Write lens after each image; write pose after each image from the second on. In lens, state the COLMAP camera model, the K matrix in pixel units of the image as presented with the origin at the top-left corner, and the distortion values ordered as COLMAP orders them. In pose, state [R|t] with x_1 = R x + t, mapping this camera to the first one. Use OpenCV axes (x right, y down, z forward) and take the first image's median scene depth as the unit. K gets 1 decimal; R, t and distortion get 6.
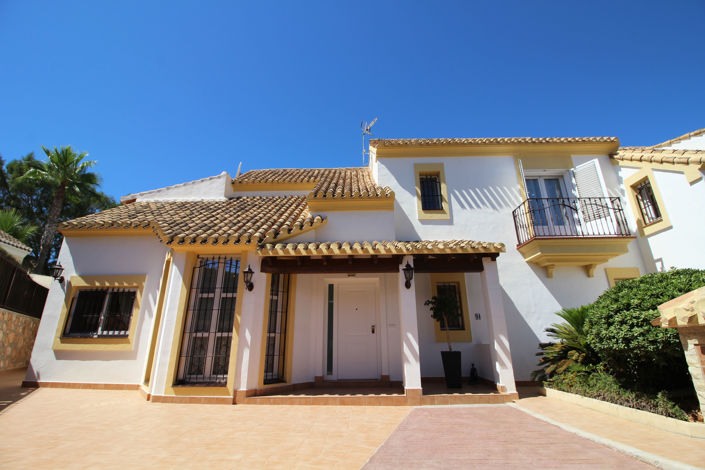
lens RADIAL K [[324.0, 0, 349.9], [0, 324.0, 235.4], [0, 0, 1]] dist [0.000219, -0.000184]
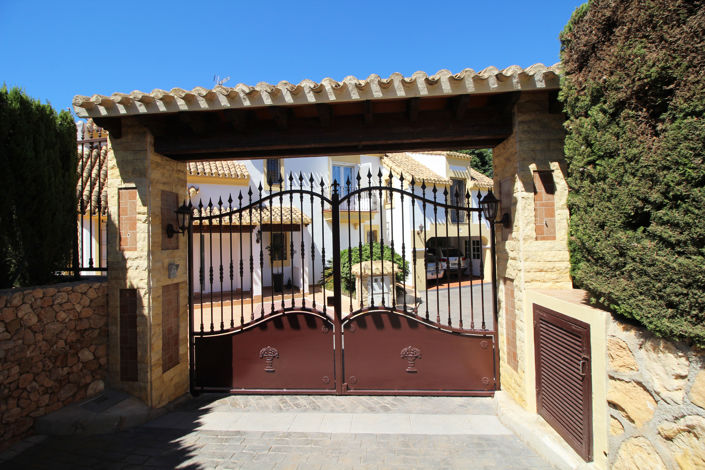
lens RADIAL K [[324.0, 0, 349.9], [0, 324.0, 235.4], [0, 0, 1]] dist [0.000219, -0.000184]
pose [[0.879796, -0.008326, 0.475278, -0.197660], [-0.132671, 0.955813, 0.262334, -0.373029], [-0.456461, -0.293856, 0.839817, -0.646827]]
